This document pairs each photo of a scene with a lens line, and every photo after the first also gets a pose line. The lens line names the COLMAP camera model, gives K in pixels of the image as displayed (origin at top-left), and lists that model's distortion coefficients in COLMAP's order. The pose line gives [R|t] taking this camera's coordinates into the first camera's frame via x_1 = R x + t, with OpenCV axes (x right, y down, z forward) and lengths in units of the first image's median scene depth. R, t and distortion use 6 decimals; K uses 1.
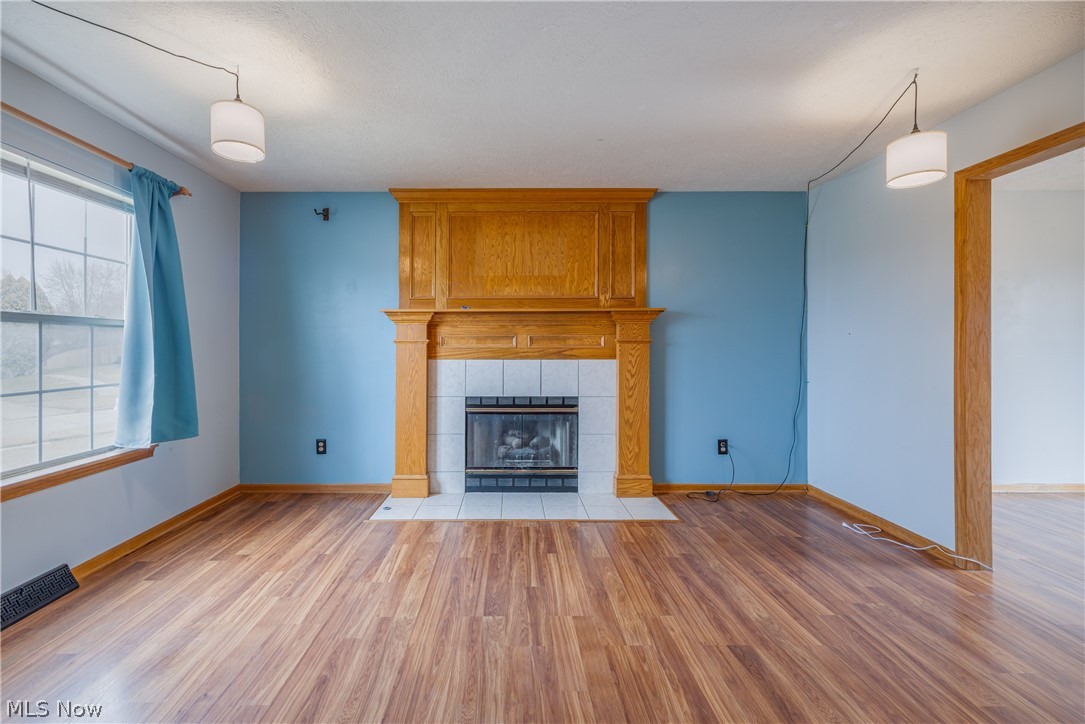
lens RADIAL K [[463.5, 0, 509.7], [0, 463.5, 347.0], [0, 0, 1]] dist [-0.001941, 0.001271]
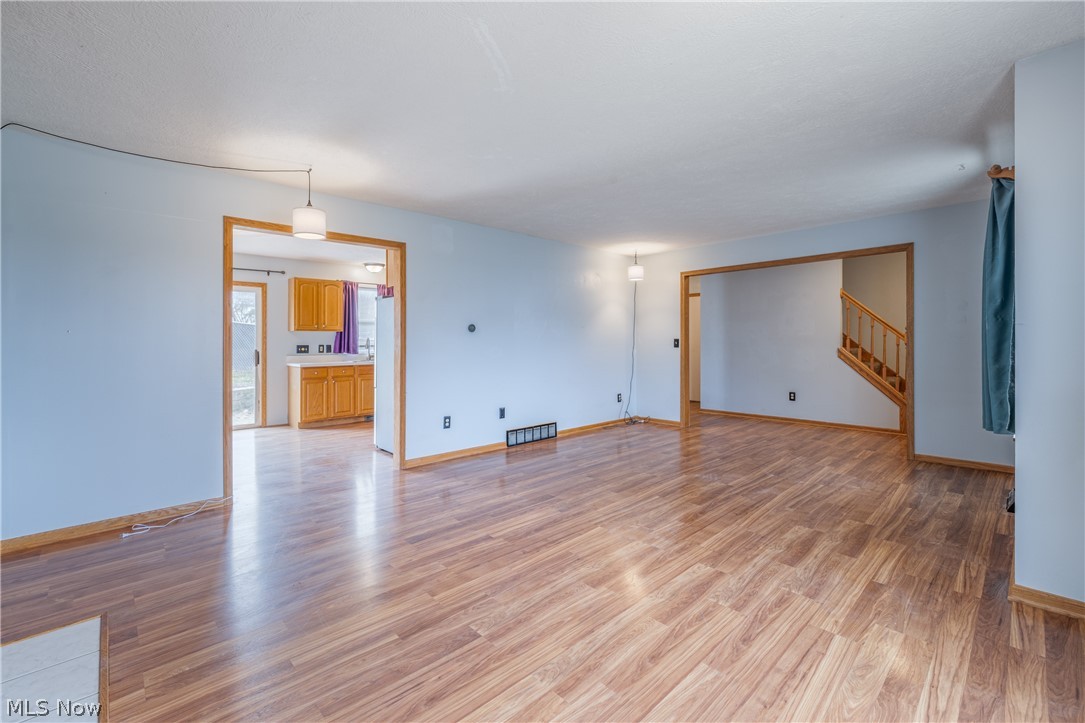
lens RADIAL K [[463.5, 0, 538.4], [0, 463.5, 335.9], [0, 0, 1]] dist [-0.001941, 0.001271]
pose [[-0.685763, 0.014908, 0.727672, -0.454692], [0.009691, 0.999889, -0.011352, -0.000985], [-0.727760, -0.000733, -0.685831, 0.869726]]
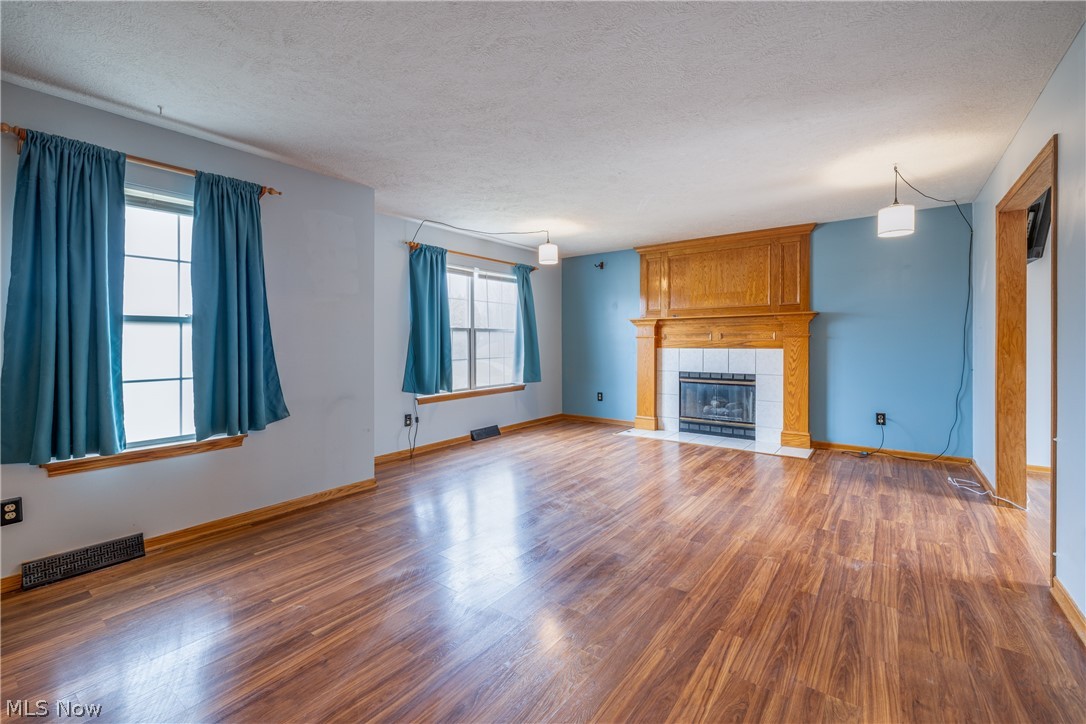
lens RADIAL K [[463.9, 0, 539.9], [0, 463.9, 352.2], [0, 0, 1]] dist [-0.001941, 0.001271]
pose [[0.798477, 0.011271, -0.601919, 0.494087], [0.003619, 0.999717, 0.023521, 0.001582], [0.602014, -0.020960, 0.798210, -0.574209]]
